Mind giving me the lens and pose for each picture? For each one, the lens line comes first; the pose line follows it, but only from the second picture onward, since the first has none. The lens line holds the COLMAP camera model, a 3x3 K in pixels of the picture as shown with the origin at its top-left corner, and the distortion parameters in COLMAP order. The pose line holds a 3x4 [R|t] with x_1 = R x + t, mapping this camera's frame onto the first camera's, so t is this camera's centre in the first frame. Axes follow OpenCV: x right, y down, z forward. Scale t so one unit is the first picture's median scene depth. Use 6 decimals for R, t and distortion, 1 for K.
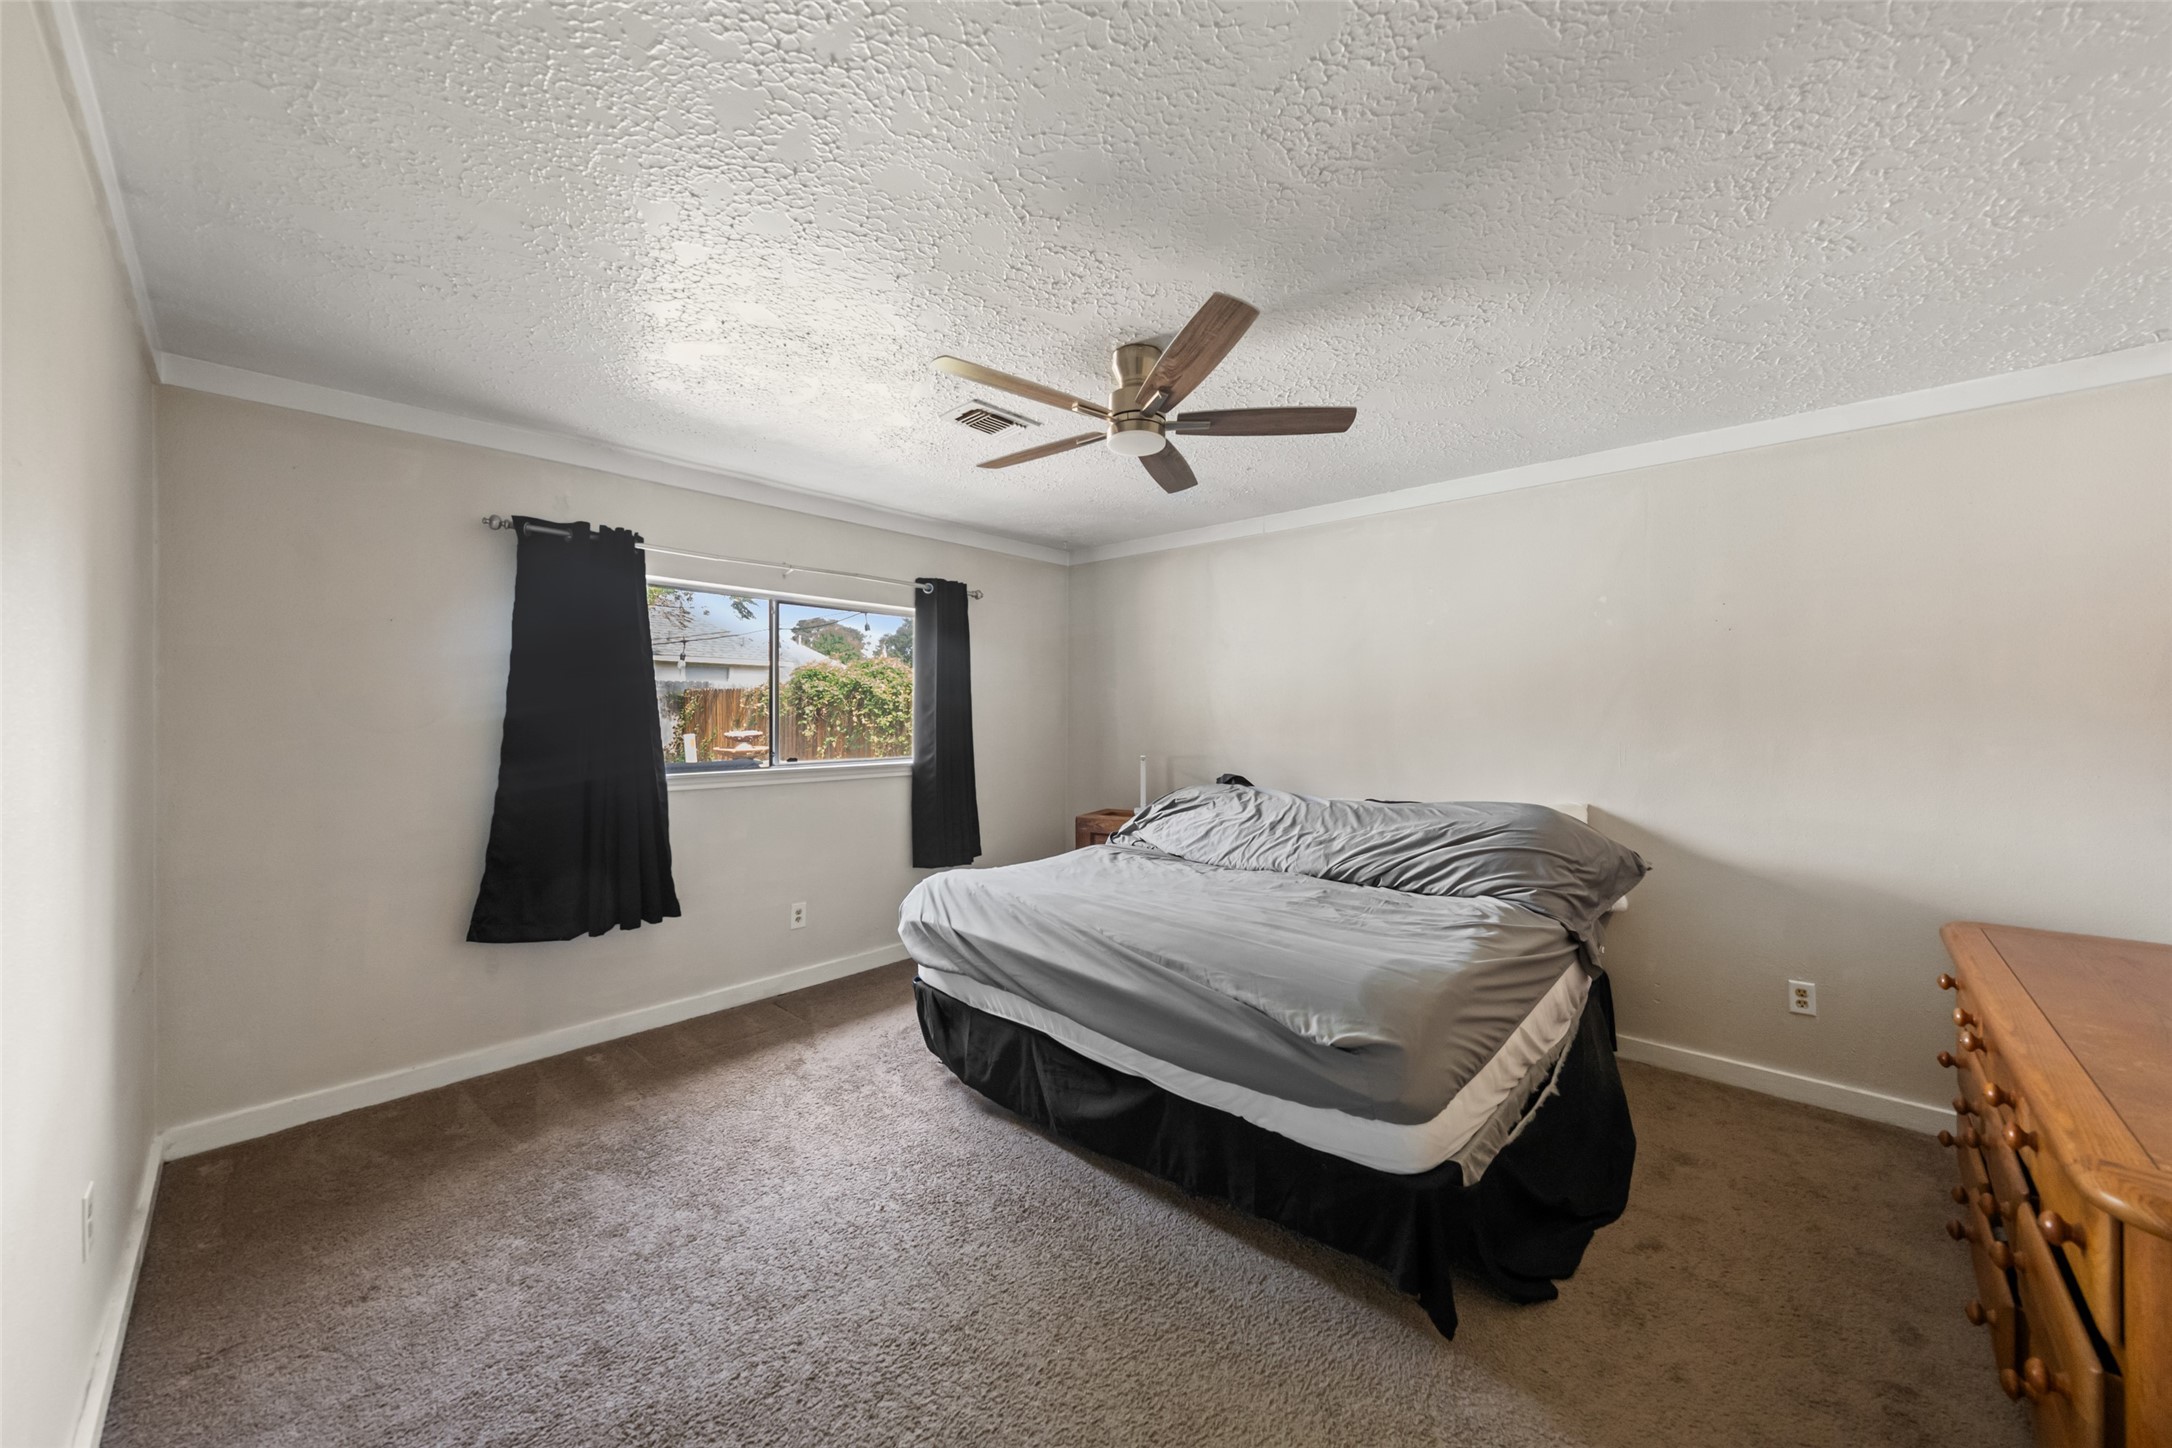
lens RADIAL K [[758.0, 0, 1078.5], [0, 758.0, 711.5], [0, 0, 1]] dist [-0.002002, -0.000072]
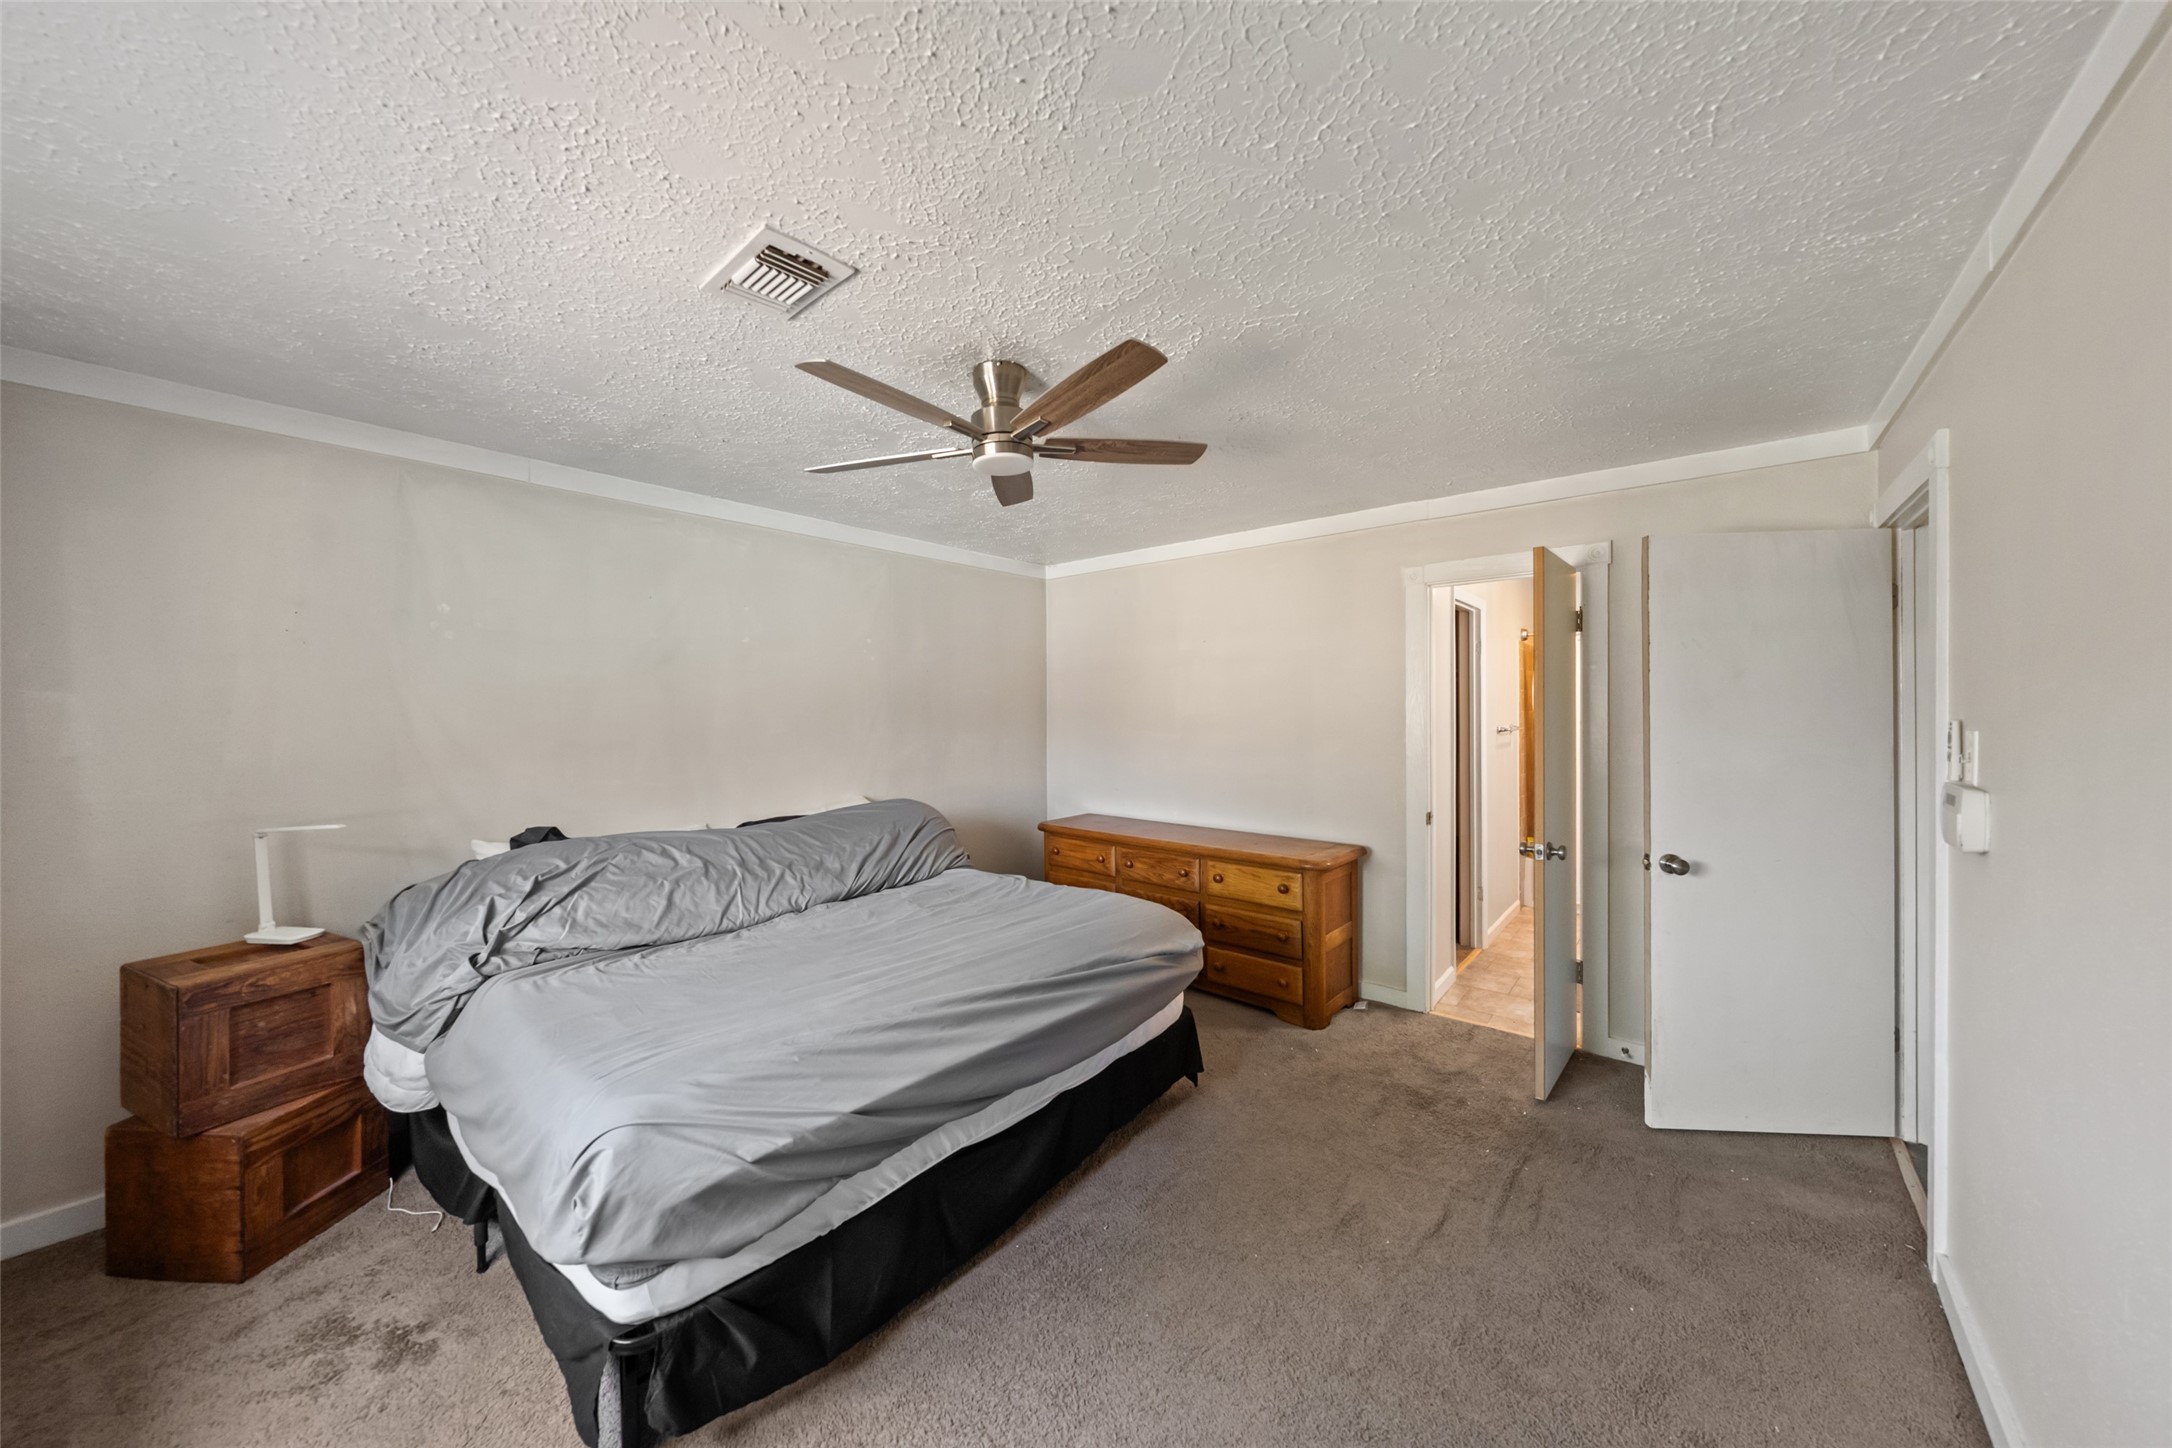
lens RADIAL K [[758.0, 0, 1073.6], [0, 758.0, 711.9], [0, 0, 1]] dist [-0.002002, -0.000072]
pose [[-0.051124, -0.008996, 0.998652, -0.784172], [0.001711, 0.999957, 0.009095, -0.042227], [-0.998691, 0.002173, -0.051107, 0.850016]]
